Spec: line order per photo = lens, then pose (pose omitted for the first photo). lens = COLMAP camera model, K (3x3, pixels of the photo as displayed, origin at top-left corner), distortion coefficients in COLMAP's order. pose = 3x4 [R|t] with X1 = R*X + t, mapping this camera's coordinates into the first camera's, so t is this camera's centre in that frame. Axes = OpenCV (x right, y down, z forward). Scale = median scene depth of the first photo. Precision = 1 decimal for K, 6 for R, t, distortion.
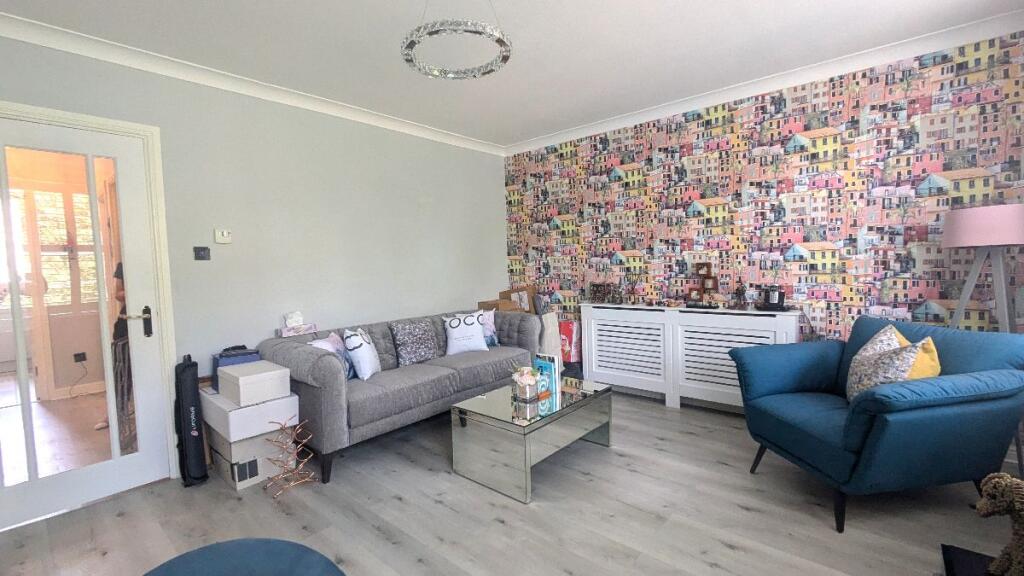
lens RADIAL K [[412.0, 0, 509.2], [0, 412.0, 290.9], [0, 0, 1]] dist [0.000330, 0.000334]
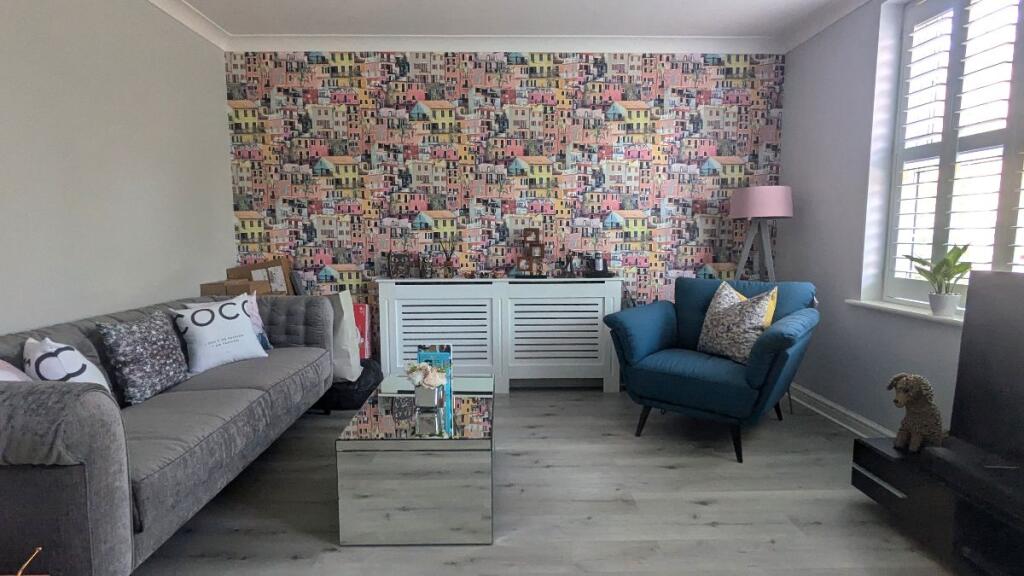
lens RADIAL K [[493.3, 0, 515.3], [0, 493.3, 276.0], [0, 0, 1]] dist [-0.002766, -0.000152]
pose [[0.758837, -0.043201, 0.649846, -0.256839], [0.023924, 0.998973, 0.038475, -0.006480], [-0.650841, -0.013649, 0.759092, 0.210719]]
